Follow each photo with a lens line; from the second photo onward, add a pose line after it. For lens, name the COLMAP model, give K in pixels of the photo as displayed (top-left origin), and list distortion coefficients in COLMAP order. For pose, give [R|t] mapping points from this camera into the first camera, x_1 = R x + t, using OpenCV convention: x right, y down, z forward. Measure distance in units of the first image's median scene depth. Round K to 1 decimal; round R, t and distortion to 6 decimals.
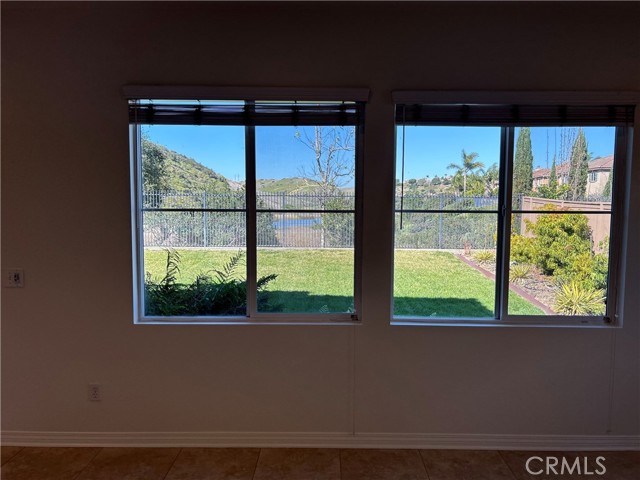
lens RADIAL K [[479.0, 0, 334.6], [0, 479.0, 250.2], [0, 0, 1]] dist [0.058967, -0.063500]
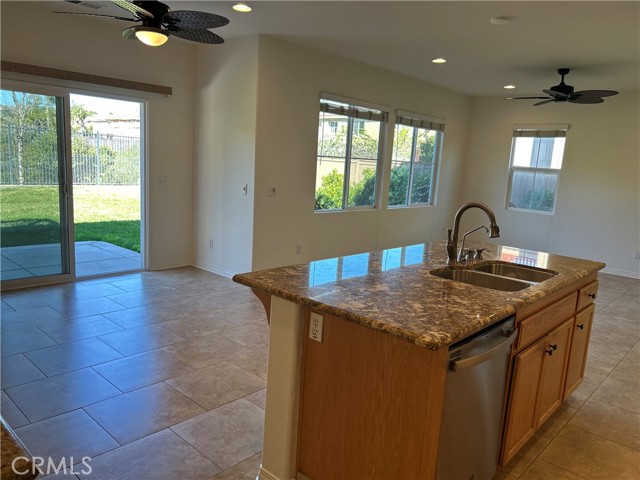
lens RADIAL K [[479.0, 0, 320.4], [0, 479.0, 241.9], [0, 0, 1]] dist [0.058967, -0.063500]
pose [[0.671462, -0.093359, 0.735135, -1.868637], [0.003773, 0.992450, 0.122592, 0.027743], [-0.741030, -0.079542, 0.666745, -0.356254]]
